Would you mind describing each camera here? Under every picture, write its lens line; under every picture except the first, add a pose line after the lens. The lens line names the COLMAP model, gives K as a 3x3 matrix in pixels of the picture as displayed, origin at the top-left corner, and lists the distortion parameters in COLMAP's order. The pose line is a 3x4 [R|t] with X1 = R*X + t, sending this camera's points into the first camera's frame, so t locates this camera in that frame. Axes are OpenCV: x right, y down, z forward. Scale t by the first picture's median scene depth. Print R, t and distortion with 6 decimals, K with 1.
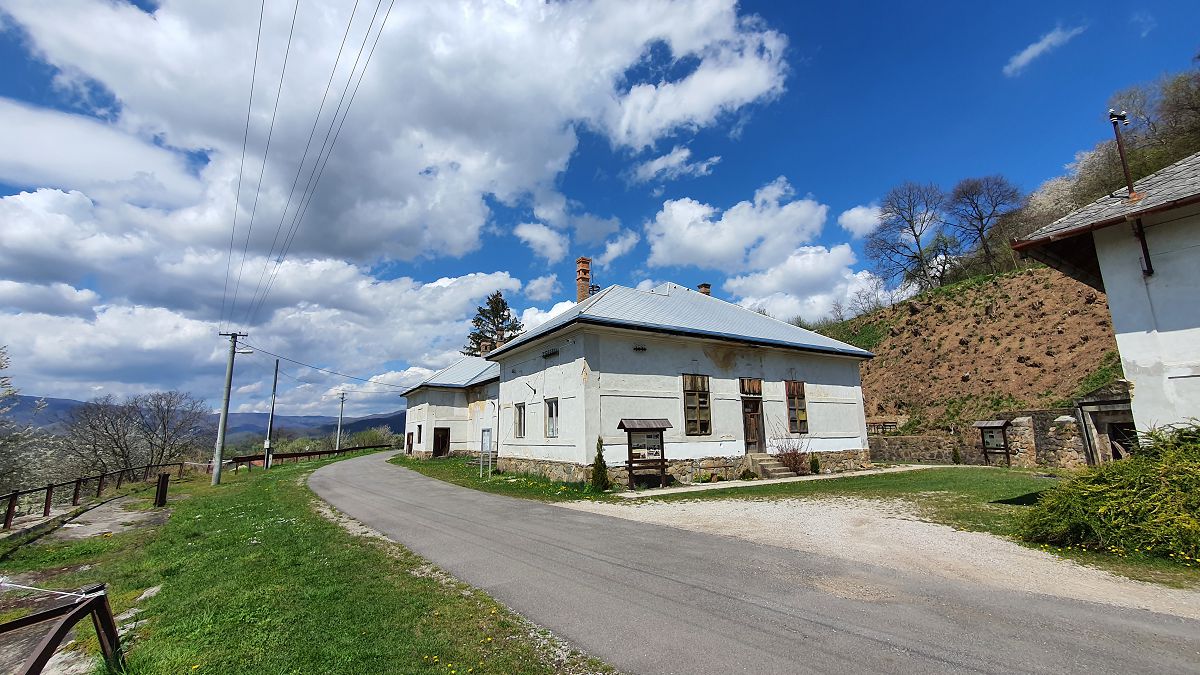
lens RADIAL K [[540.8, 0, 599.4], [0, 540.8, 334.9], [0, 0, 1]] dist [0.001933, 0.000380]
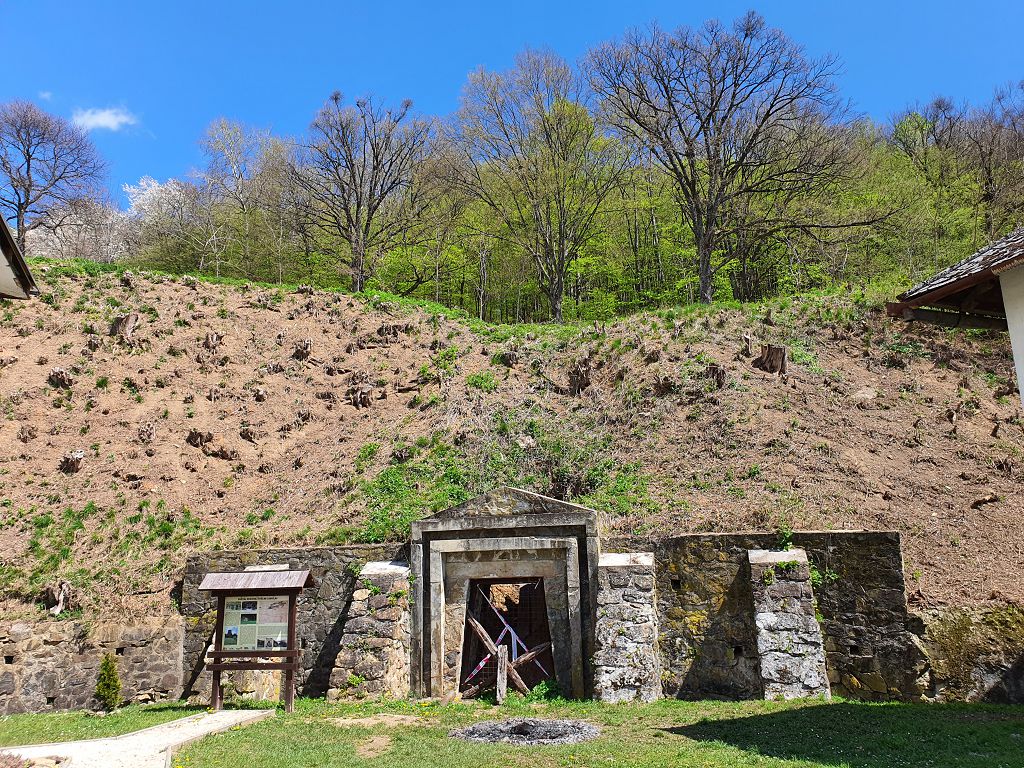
lens RADIAL K [[800.5, 0, 511.6], [0, 800.5, 384.9], [0, 0, 1]] dist [-0.006443, 0.025252]
pose [[0.206259, 0.245645, 0.947162, 0.196849], [-0.154579, 0.964001, -0.216351, 0.105268], [-0.966210, -0.101787, 0.236805, 0.597018]]
